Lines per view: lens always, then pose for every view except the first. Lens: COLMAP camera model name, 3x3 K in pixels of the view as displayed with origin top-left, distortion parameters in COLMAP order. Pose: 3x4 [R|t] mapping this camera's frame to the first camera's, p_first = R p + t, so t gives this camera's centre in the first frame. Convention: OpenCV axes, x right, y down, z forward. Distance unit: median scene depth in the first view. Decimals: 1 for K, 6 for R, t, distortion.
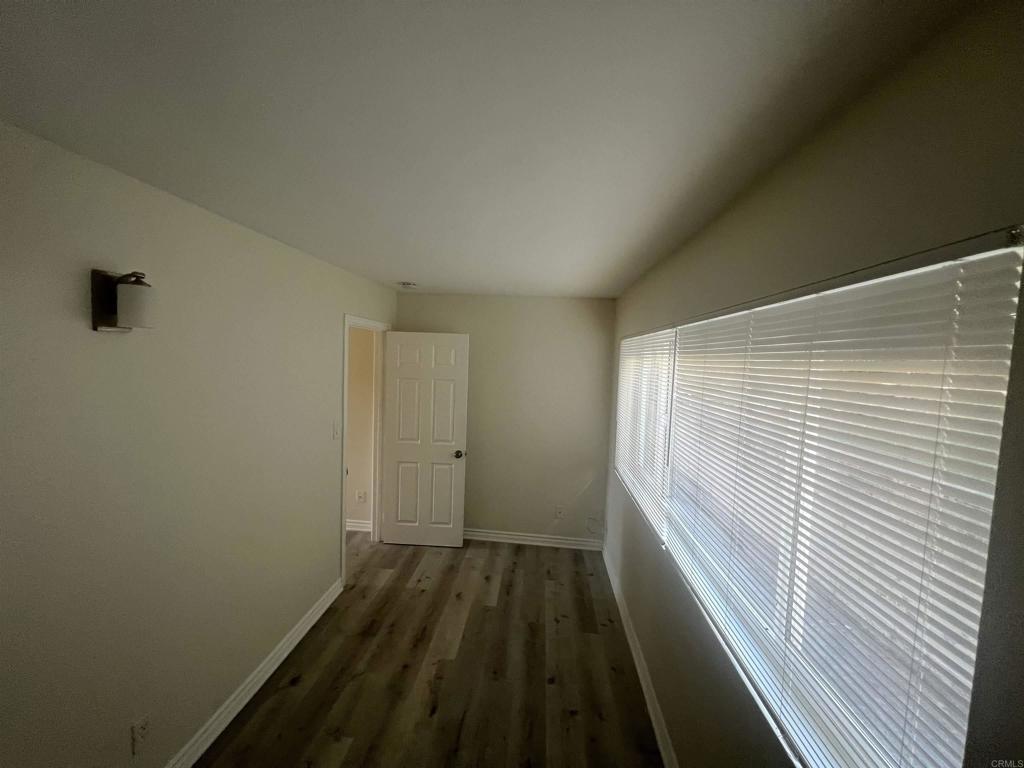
lens RADIAL K [[409.4, 0, 509.7], [0, 409.4, 381.0], [0, 0, 1]] dist [-0.000462, 0.000607]
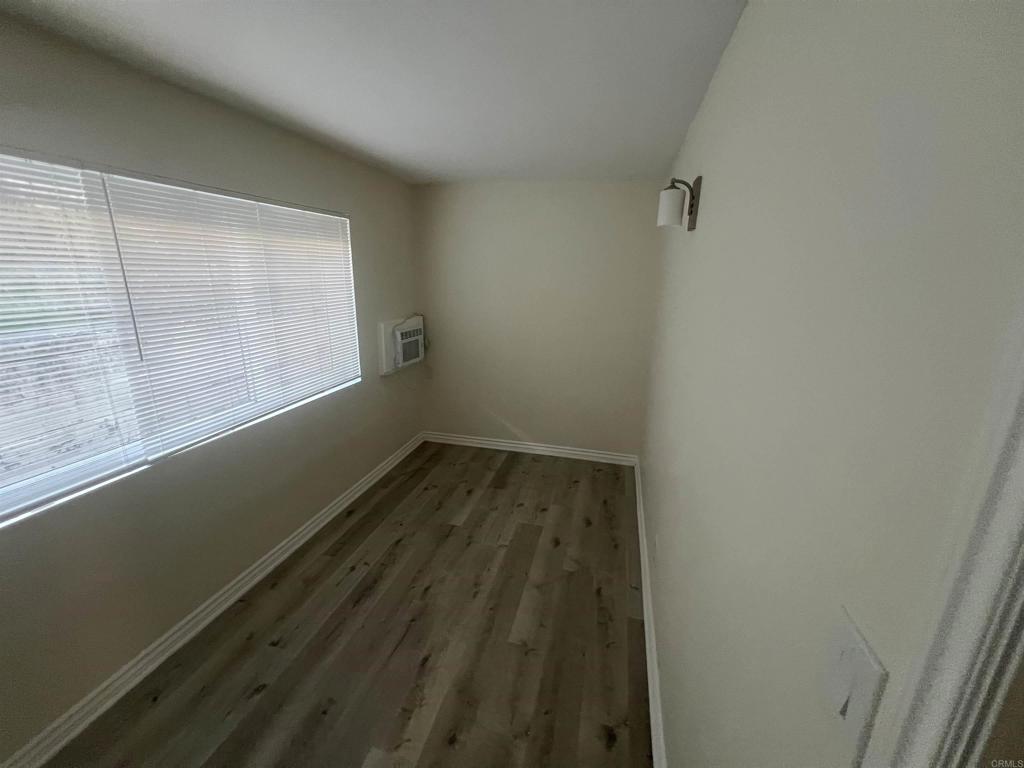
lens RADIAL K [[409.4, 0, 509.7], [0, 409.4, 381.0], [0, 0, 1]] dist [-0.000462, 0.000607]
pose [[-0.983498, -0.097409, 0.152456, -0.391483], [-0.043451, 0.945192, 0.323612, -0.039947], [-0.175623, 0.311648, -0.933827, 1.427046]]
